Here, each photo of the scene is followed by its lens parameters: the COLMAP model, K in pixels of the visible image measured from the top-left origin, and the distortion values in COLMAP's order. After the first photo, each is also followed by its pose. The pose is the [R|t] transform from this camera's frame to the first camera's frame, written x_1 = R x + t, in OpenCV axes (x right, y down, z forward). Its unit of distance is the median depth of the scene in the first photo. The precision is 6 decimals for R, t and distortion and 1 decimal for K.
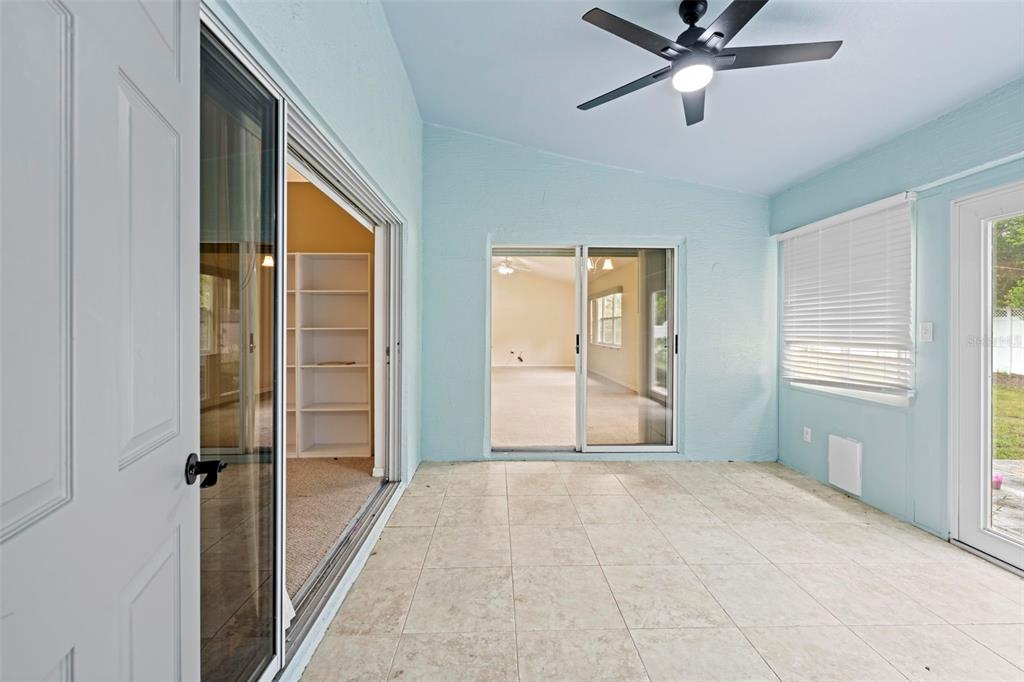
lens RADIAL K [[436.0, 0, 514.2], [0, 436.0, 328.1], [0, 0, 1]] dist [0.000563, 0.000148]
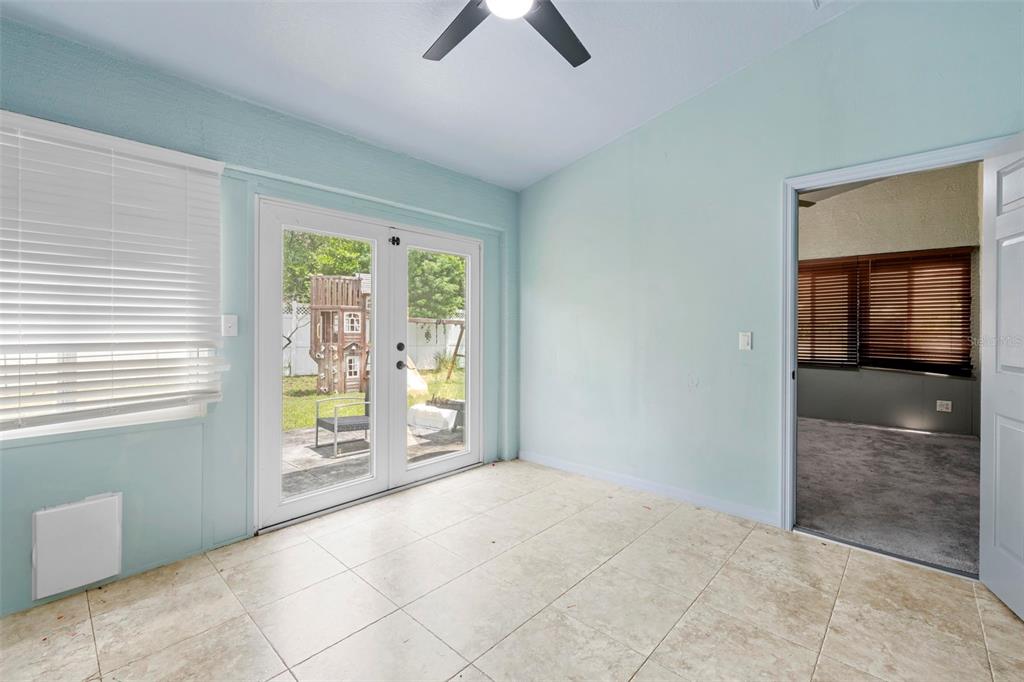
lens RADIAL K [[436.0, 0, 514.2], [0, 436.0, 328.1], [0, 0, 1]] dist [0.000563, 0.000148]
pose [[-0.704826, -0.008389, 0.709331, -0.144015], [-0.006971, 0.999964, 0.004899, 0.006488], [-0.709346, -0.001492, -0.704859, 1.489353]]
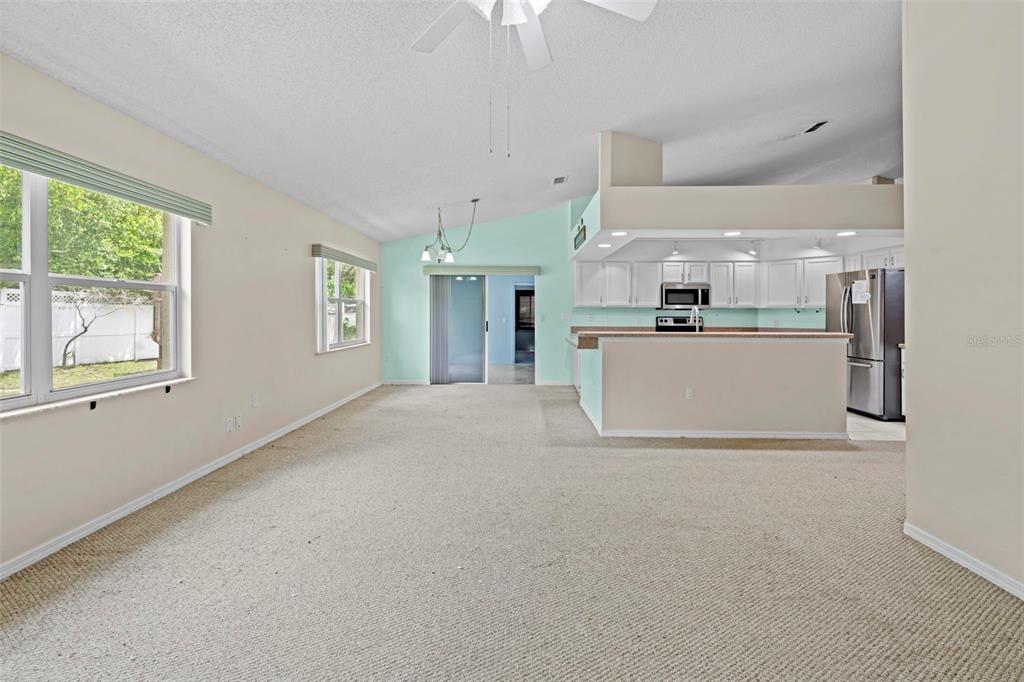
lens RADIAL K [[436.0, 0, 514.2], [0, 436.0, 328.1], [0, 0, 1]] dist [0.000563, 0.000148]
pose [[-0.998369, -0.008557, 0.056447, -0.117637], [-0.006805, 0.999491, 0.031156, -0.022573], [-0.056685, 0.030721, -0.997919, 5.157061]]
